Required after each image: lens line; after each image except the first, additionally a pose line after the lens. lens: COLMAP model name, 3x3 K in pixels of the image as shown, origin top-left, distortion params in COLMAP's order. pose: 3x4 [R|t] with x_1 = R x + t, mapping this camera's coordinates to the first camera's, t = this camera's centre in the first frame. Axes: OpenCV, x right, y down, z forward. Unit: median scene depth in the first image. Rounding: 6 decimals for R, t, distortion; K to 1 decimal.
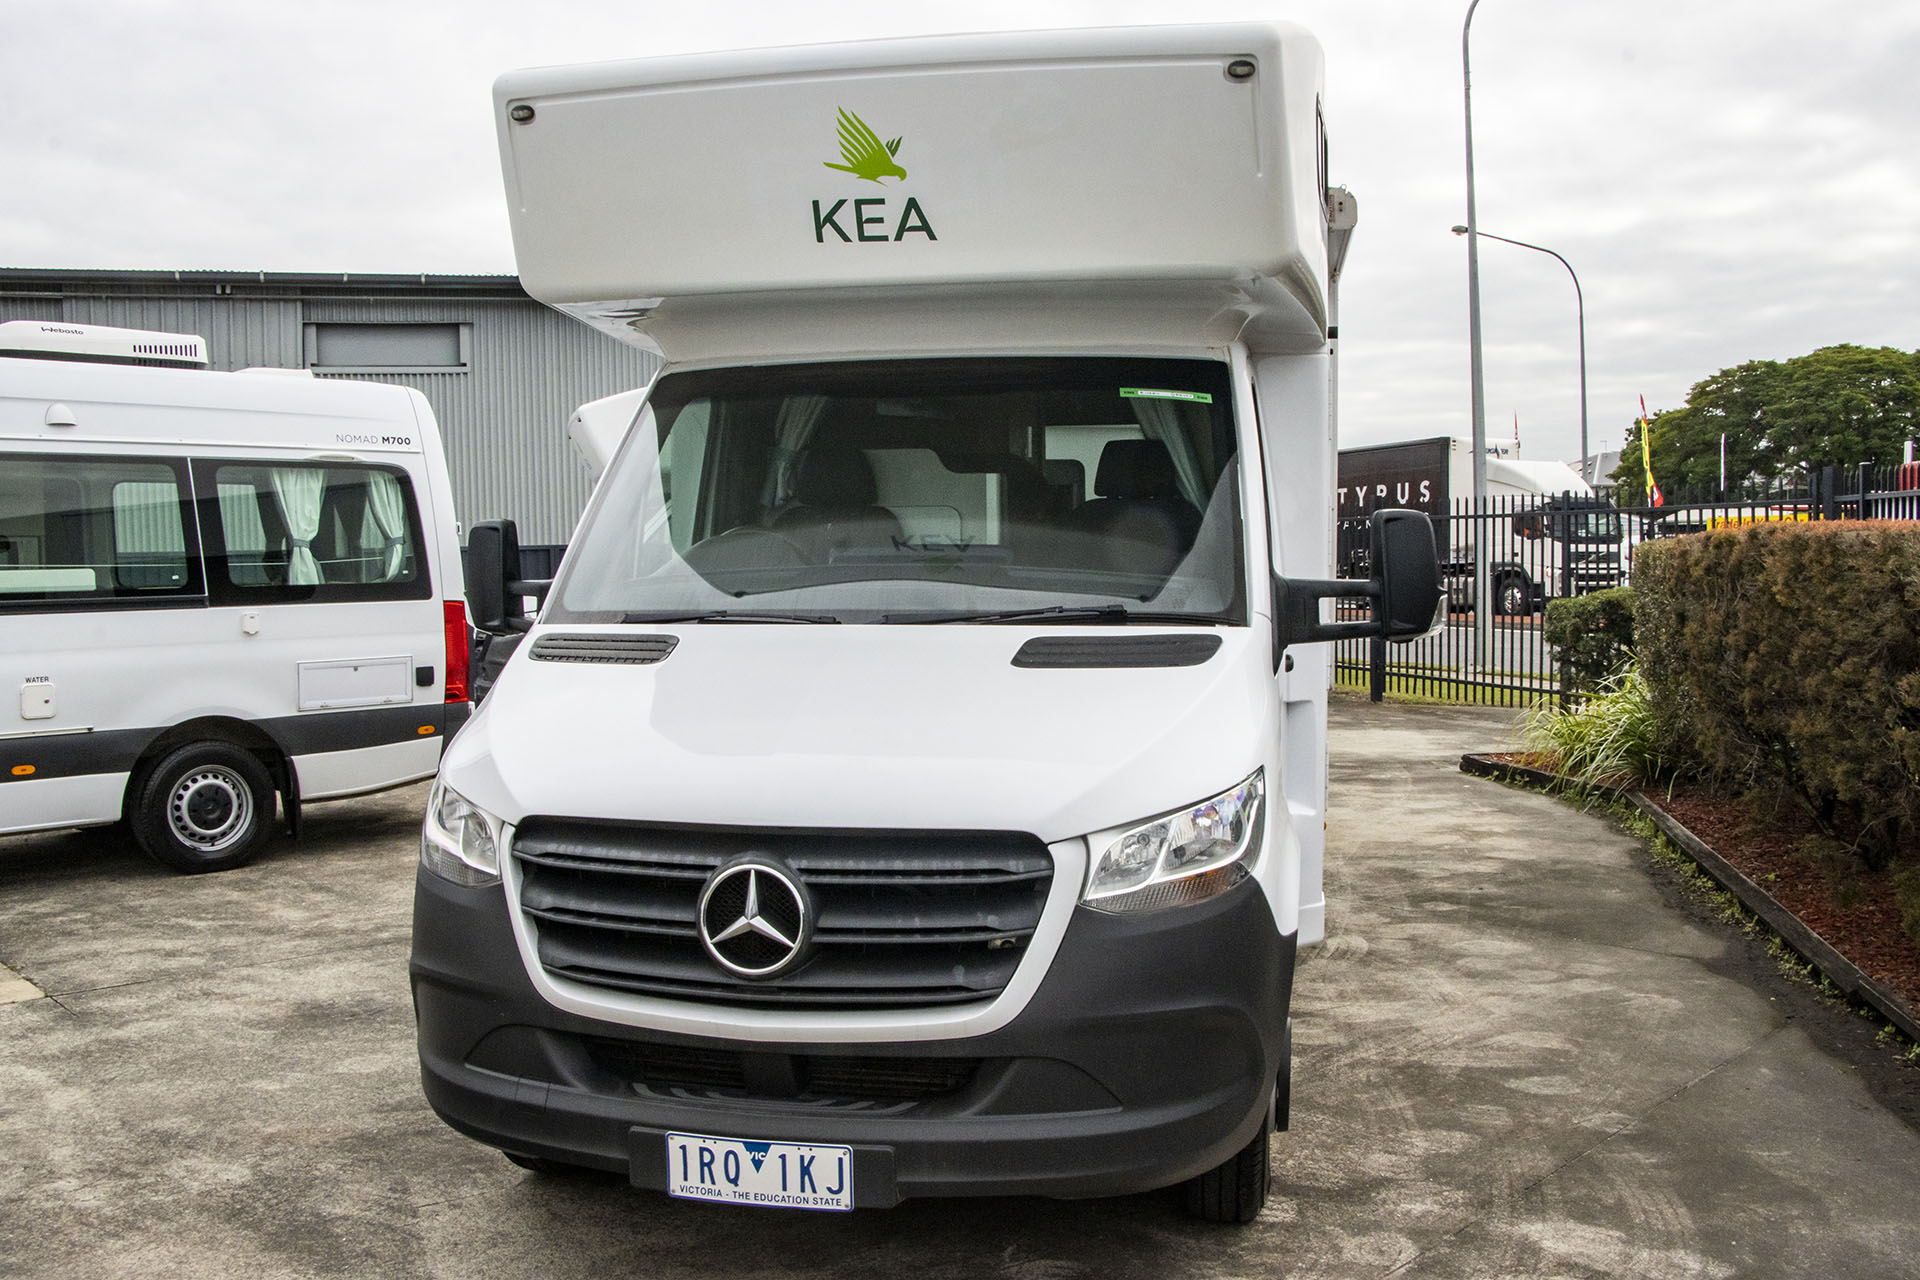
lens RADIAL K [[1648.9, 0, 972.3], [0, 1648.9, 634.2], [0, 0, 1]] dist [-0.186614, 0.163823]
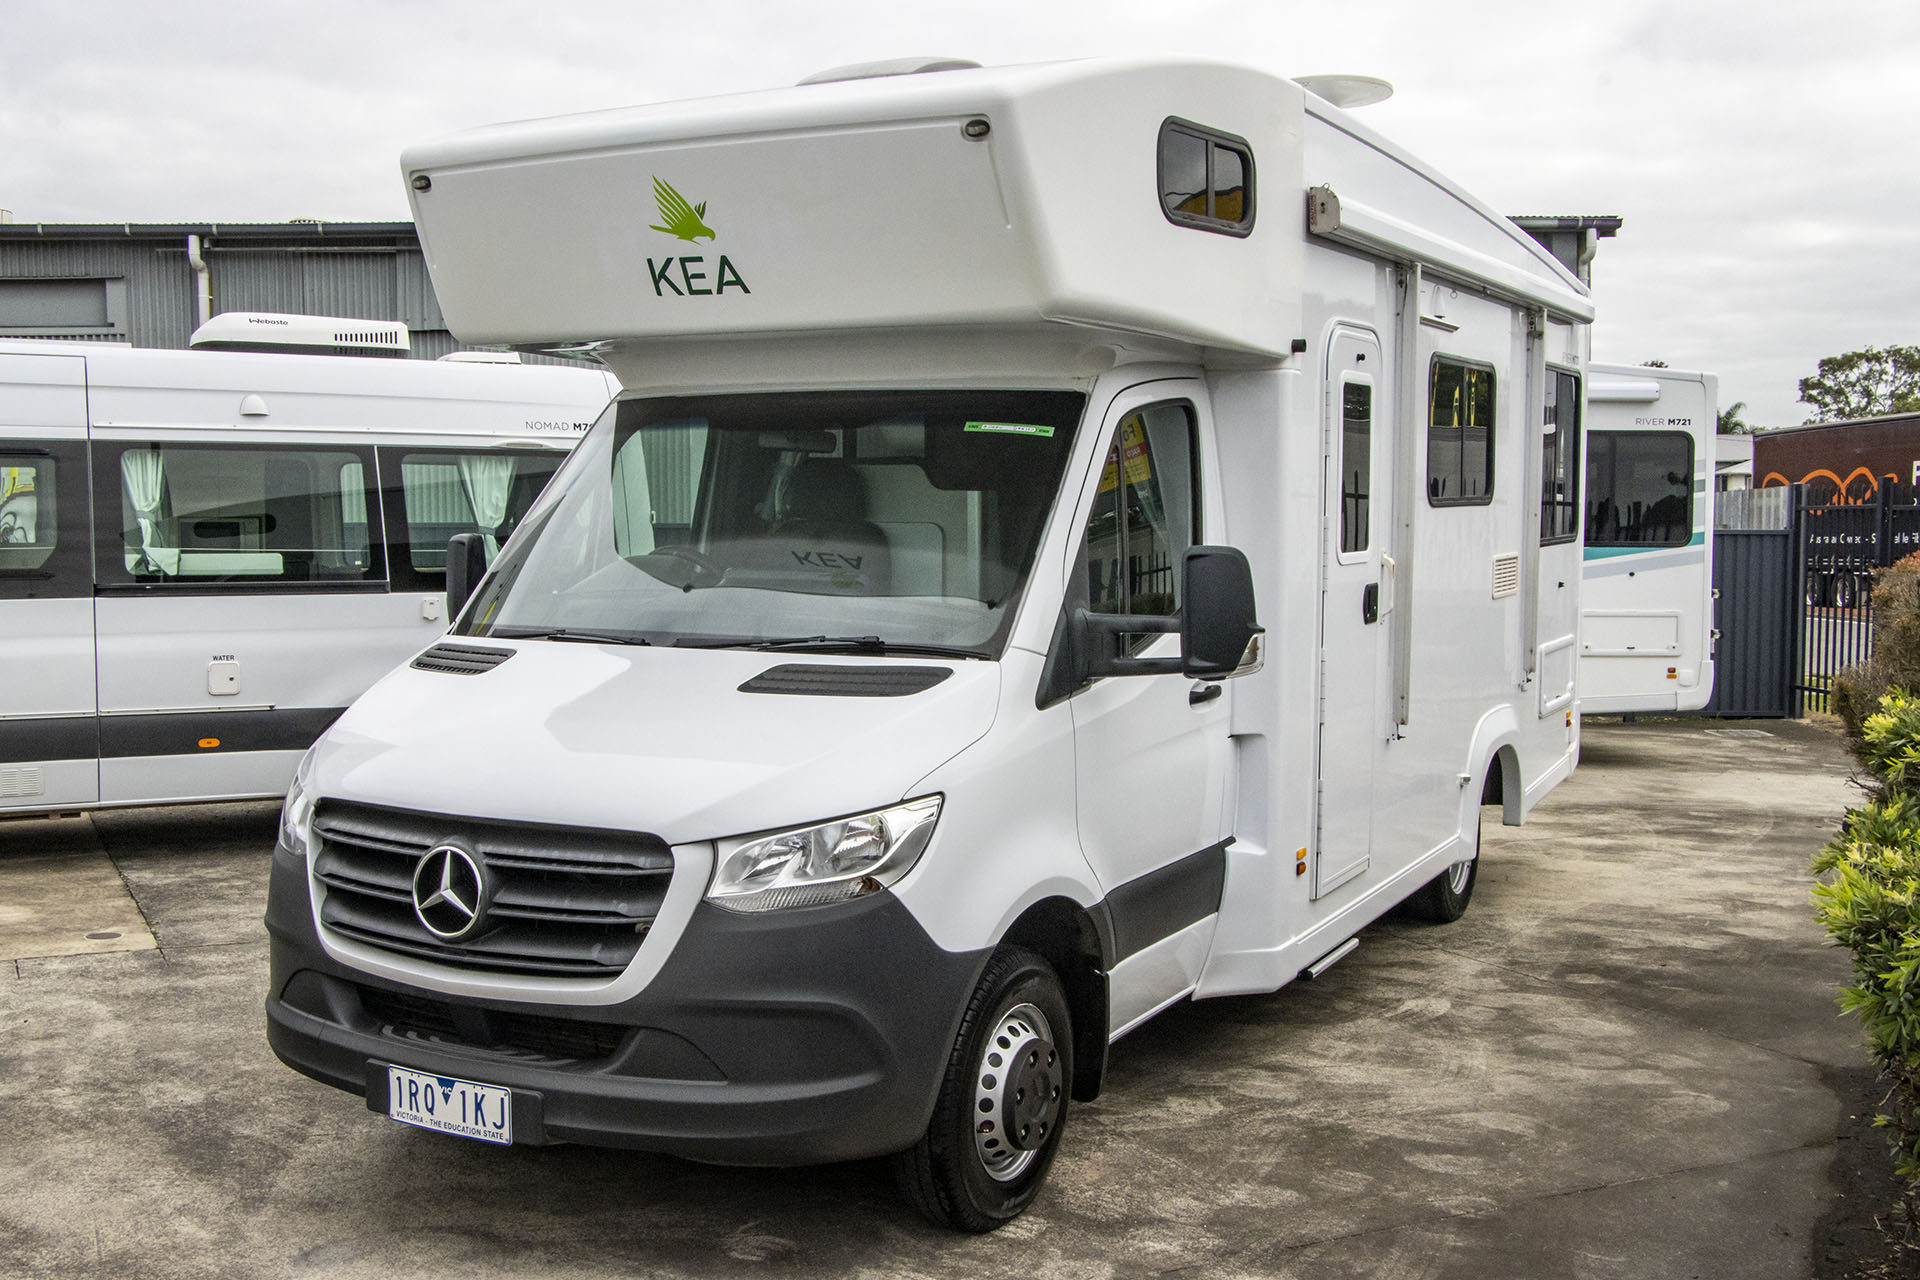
lens RADIAL K [[2041.1, 0, 960.0], [0, 2041.1, 640.0], [0, 0, 1]] dist [-0.115051, 0.242570]
pose [[0.949711, 0.034616, -0.311210, 0.553886], [-0.031026, 0.999383, 0.016480, -0.038977], [0.311588, -0.005996, 0.950198, -0.247448]]
